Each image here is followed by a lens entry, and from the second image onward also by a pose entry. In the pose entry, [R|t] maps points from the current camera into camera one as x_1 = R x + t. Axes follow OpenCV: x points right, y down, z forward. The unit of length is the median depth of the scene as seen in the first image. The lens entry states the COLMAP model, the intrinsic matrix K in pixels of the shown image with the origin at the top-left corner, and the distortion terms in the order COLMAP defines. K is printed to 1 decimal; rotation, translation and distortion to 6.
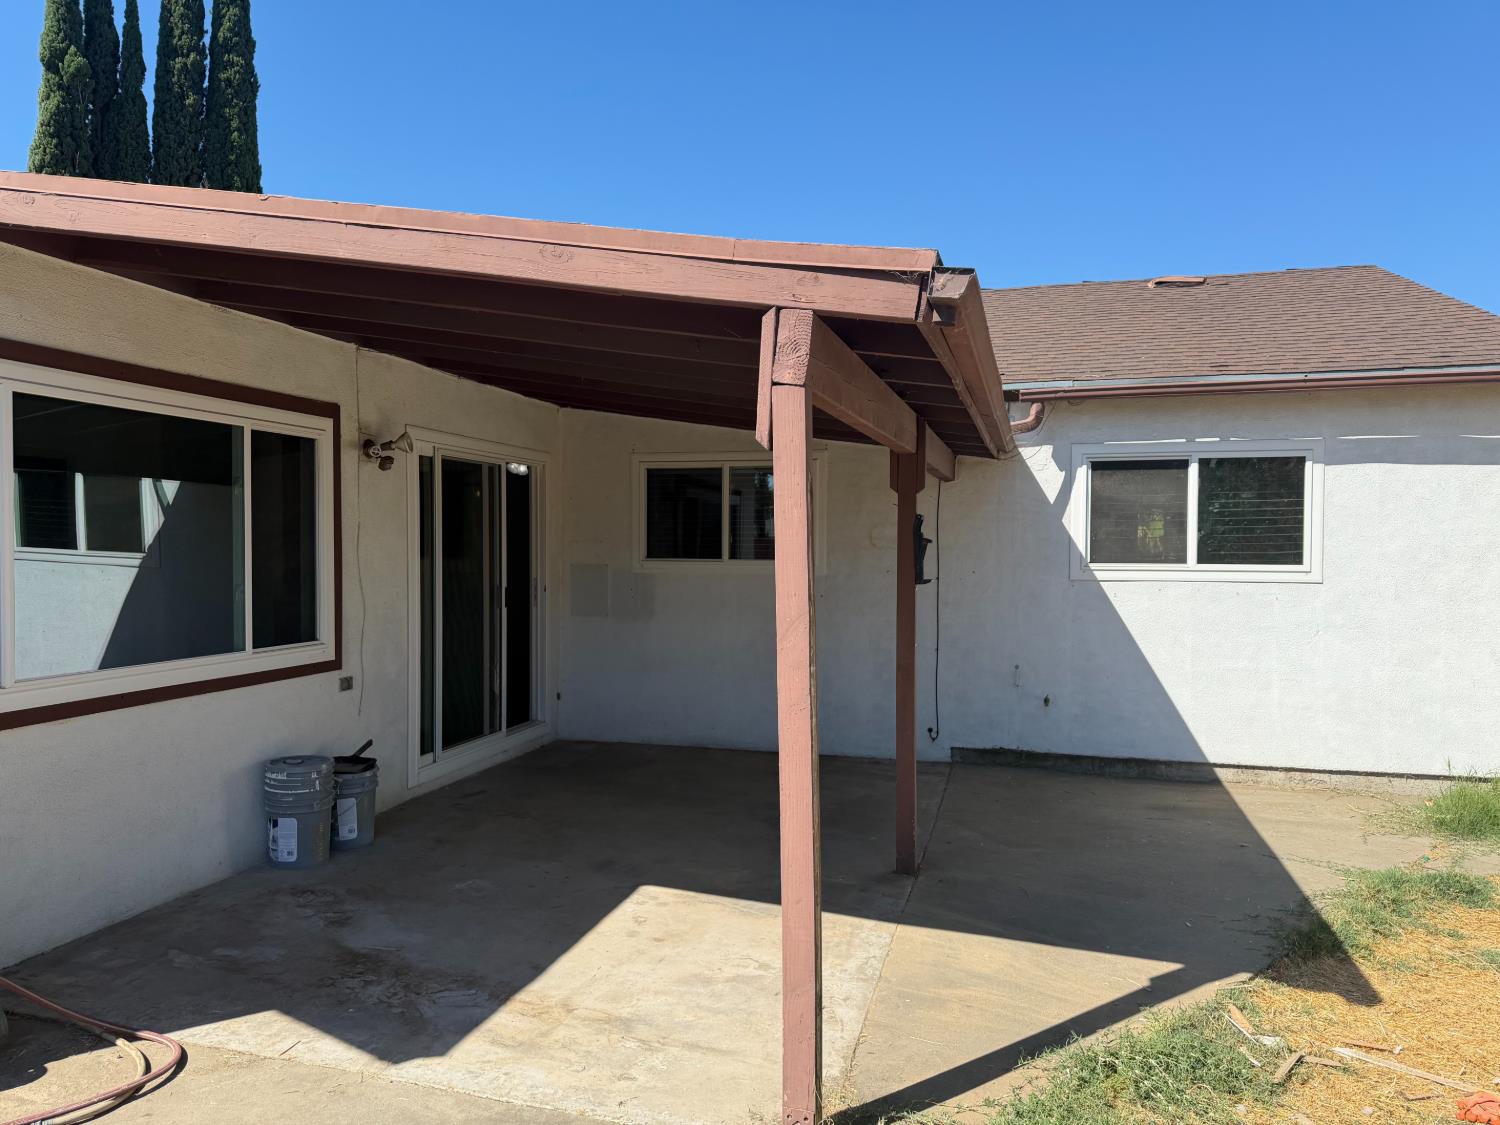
lens RADIAL K [[1033.6, 0, 750.0], [0, 1033.6, 562.5], [0, 0, 1]] dist [0.047442, -0.073611]
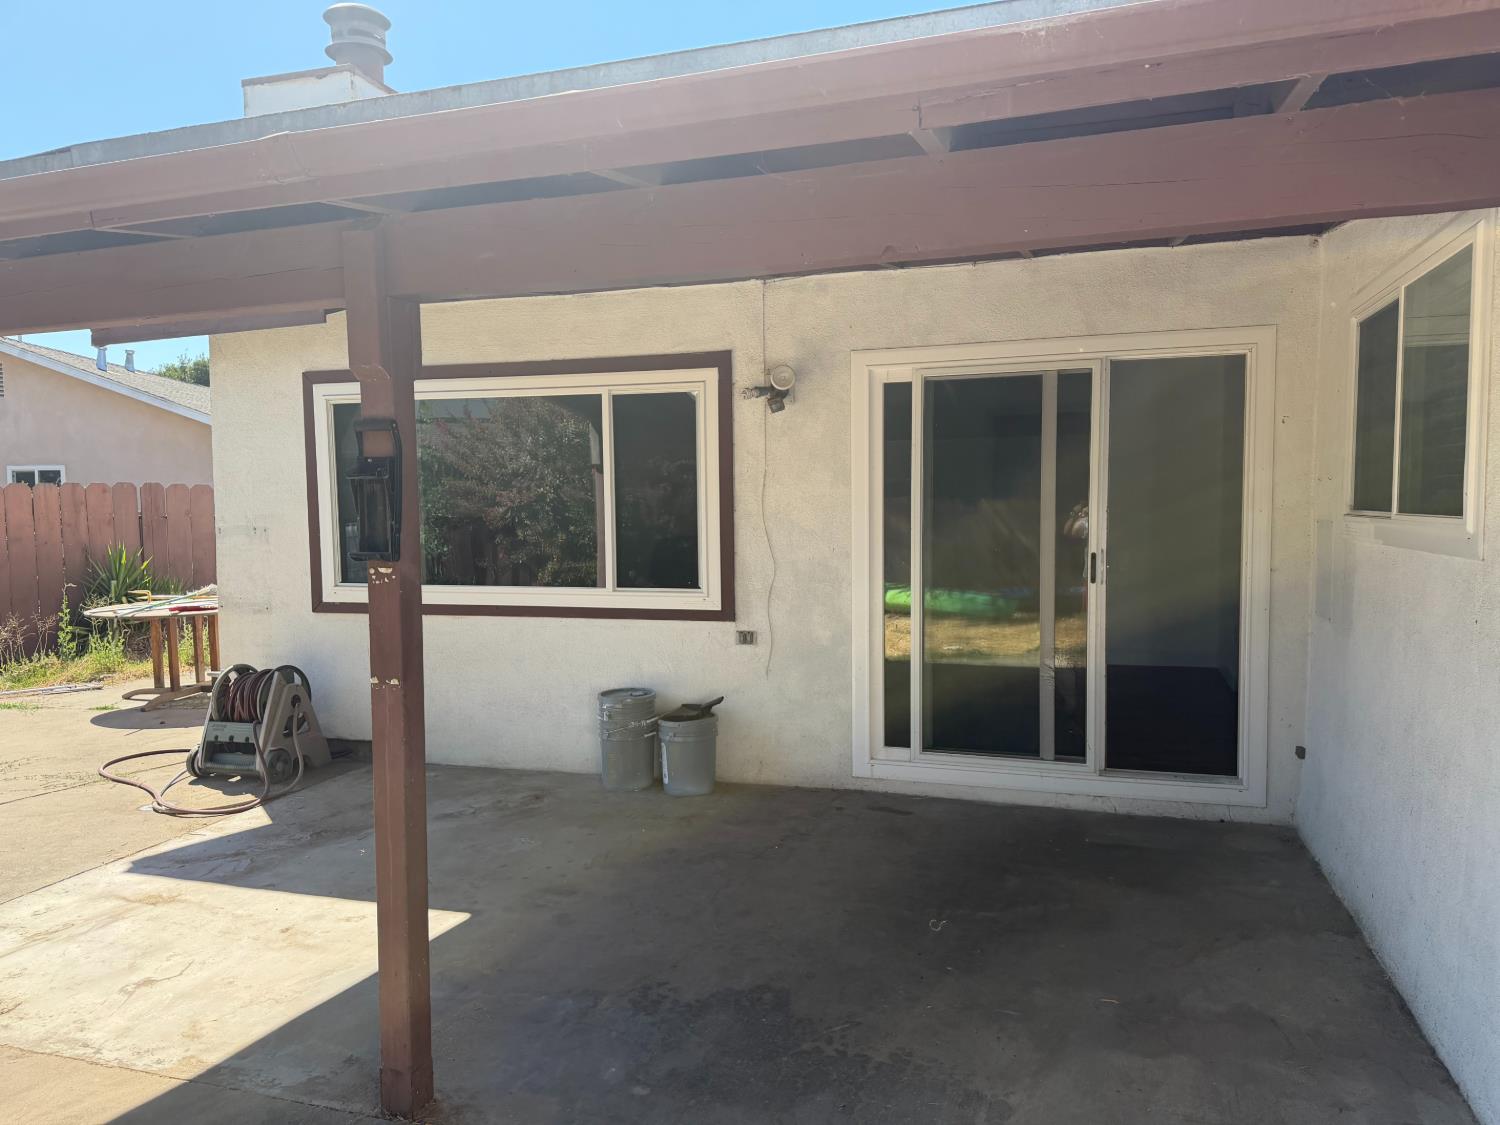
lens RADIAL K [[1048.2, 0, 749.3], [0, 1048.2, 539.0], [0, 0, 1]] dist [0.001120, -0.003548]
pose [[-0.014675, 0.042959, -0.998969, 0.670700], [-0.005039, 0.999061, 0.043037, -0.020300], [0.999880, 0.005666, -0.014445, 1.165147]]
